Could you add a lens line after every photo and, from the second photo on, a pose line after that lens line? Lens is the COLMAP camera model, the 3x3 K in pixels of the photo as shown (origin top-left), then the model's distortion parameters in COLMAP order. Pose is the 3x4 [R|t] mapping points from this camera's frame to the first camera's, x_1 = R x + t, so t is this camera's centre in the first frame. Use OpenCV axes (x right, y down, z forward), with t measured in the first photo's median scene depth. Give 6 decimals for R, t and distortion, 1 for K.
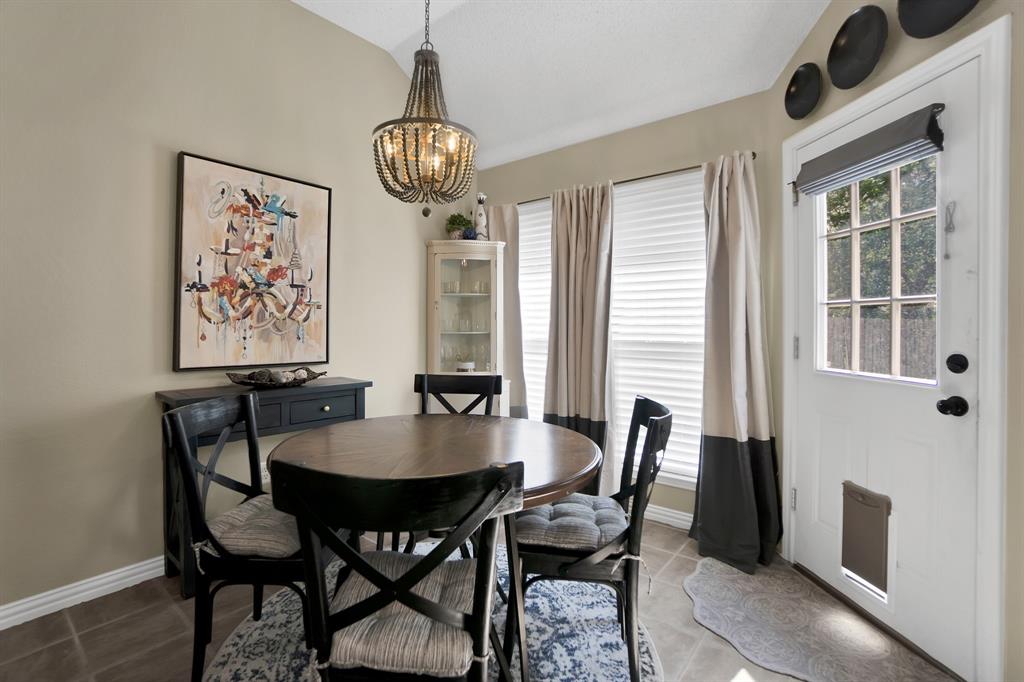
lens RADIAL K [[470.8, 0, 491.4], [0, 470.8, 325.3], [0, 0, 1]] dist [-0.036194, 0.005363]
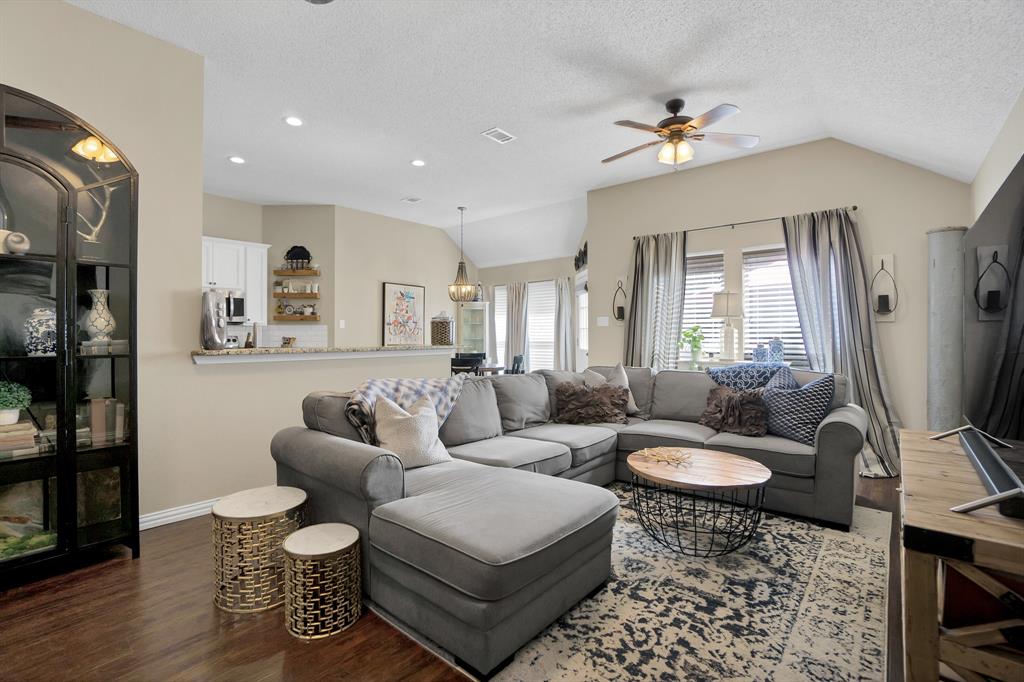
lens RADIAL K [[470.8, 0, 502.6], [0, 470.8, 322.0], [0, 0, 1]] dist [-0.036194, 0.005363]
pose [[0.999890, -0.003188, -0.014495, 0.172545], [0.002754, 0.999550, -0.029863, 0.003730], [0.014584, 0.029820, 0.999449, -1.874621]]
